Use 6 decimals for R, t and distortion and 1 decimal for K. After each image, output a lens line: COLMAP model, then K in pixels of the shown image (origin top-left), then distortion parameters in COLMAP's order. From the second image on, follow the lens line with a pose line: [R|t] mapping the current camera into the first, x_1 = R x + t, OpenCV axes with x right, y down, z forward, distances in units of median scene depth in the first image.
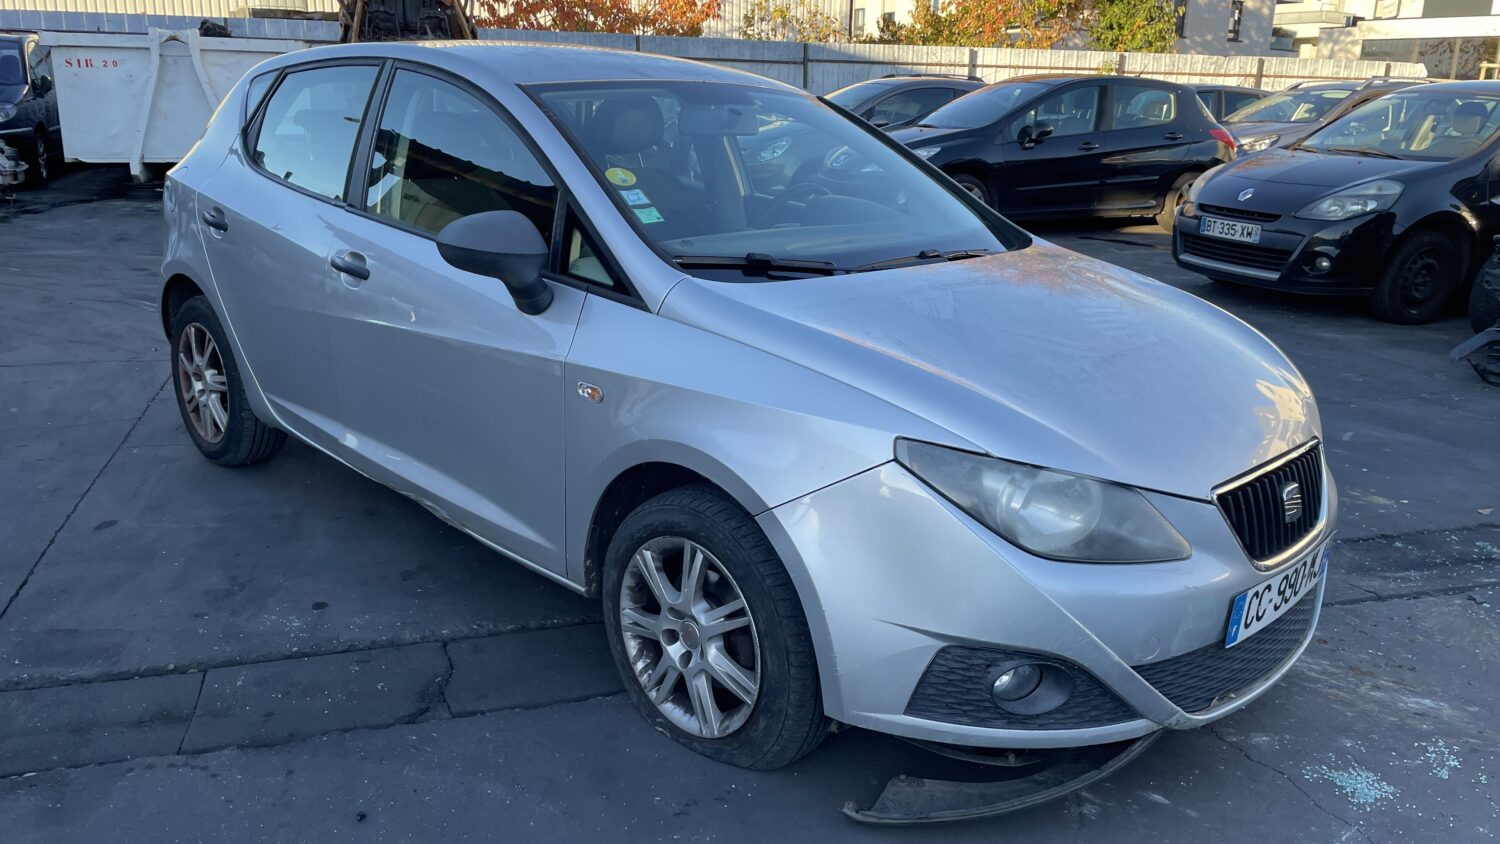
lens RADIAL K [[1141.5, 0, 741.7], [0, 1141.5, 435.5], [0, 0, 1]] dist [0.065197, -0.074024]
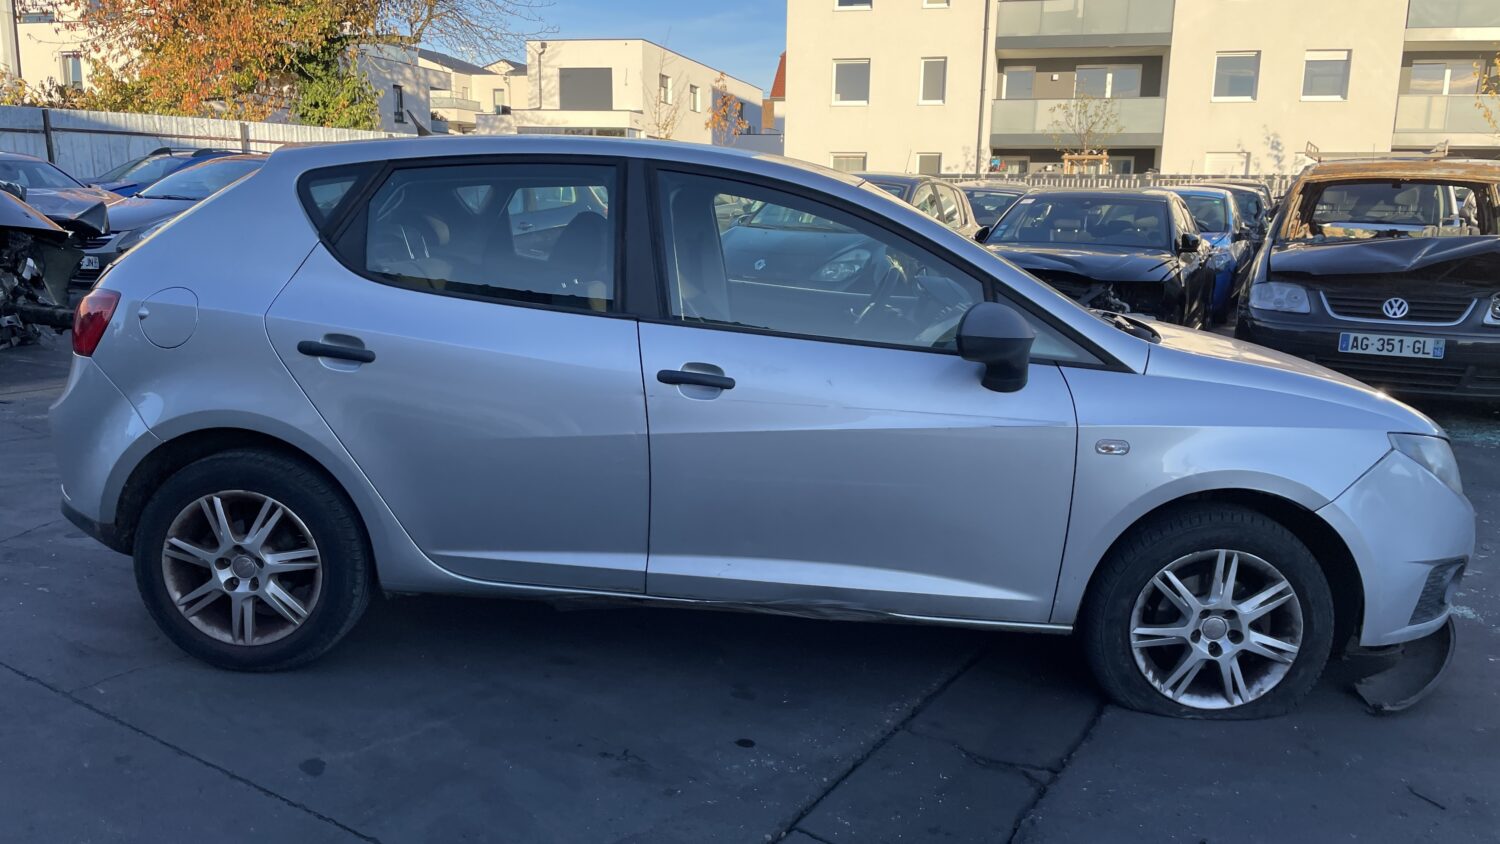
lens RADIAL K [[1141.5, 0, 763.2], [0, 1141.5, 419.3], [0, 0, 1]] dist [0.065197, -0.074024]
pose [[0.744325, -0.134464, 0.654140, -0.137211], [0.181686, 0.983346, -0.004599, -0.015148], [-0.642628, 0.122271, 0.756359, 0.039066]]
